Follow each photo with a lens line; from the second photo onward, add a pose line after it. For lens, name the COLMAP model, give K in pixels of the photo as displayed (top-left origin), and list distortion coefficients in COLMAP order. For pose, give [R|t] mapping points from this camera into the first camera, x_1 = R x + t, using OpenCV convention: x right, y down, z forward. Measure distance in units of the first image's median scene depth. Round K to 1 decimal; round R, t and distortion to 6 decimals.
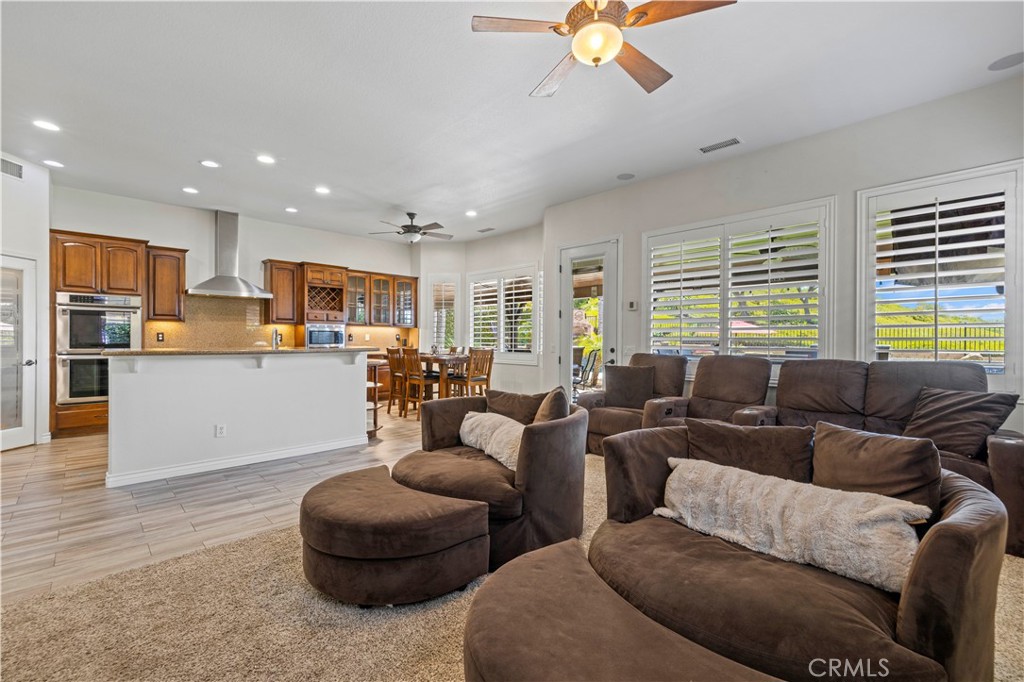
lens RADIAL K [[437.4, 0, 528.5], [0, 437.4, 340.2], [0, 0, 1]] dist [0.004811, 0.000208]
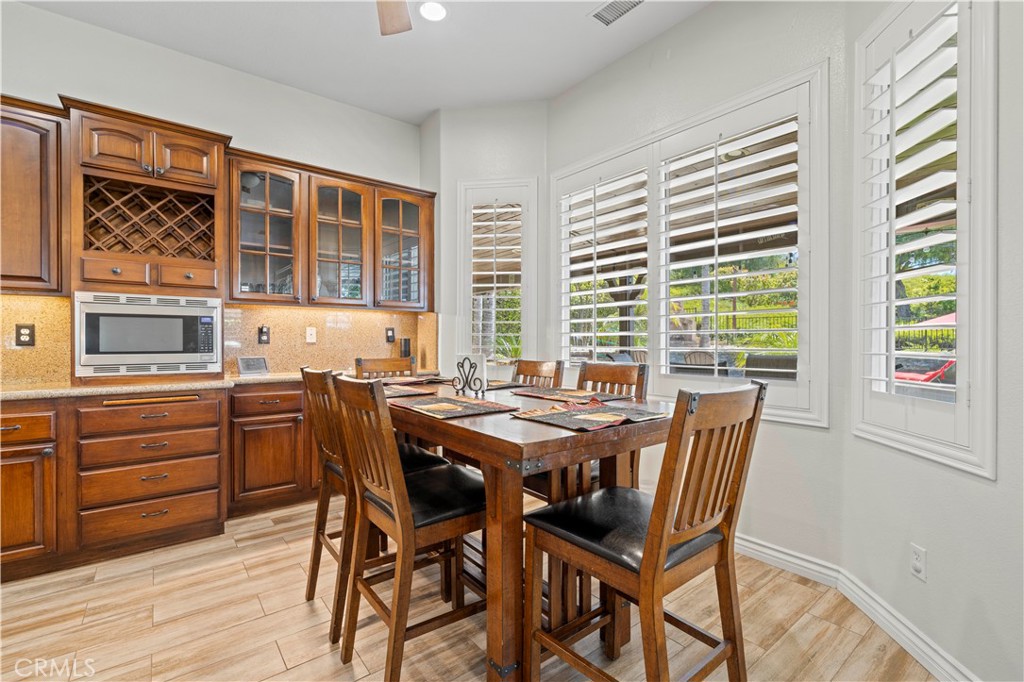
lens RADIAL K [[452.2, 0, 527.3], [0, 452.2, 342.4], [0, 0, 1]] dist [0.001592, 0.000484]
pose [[0.993367, -0.004079, -0.114912, -0.165096], [0.004264, 0.999990, 0.001366, 0.000756], [0.114905, -0.001847, 0.993375, 0.826922]]
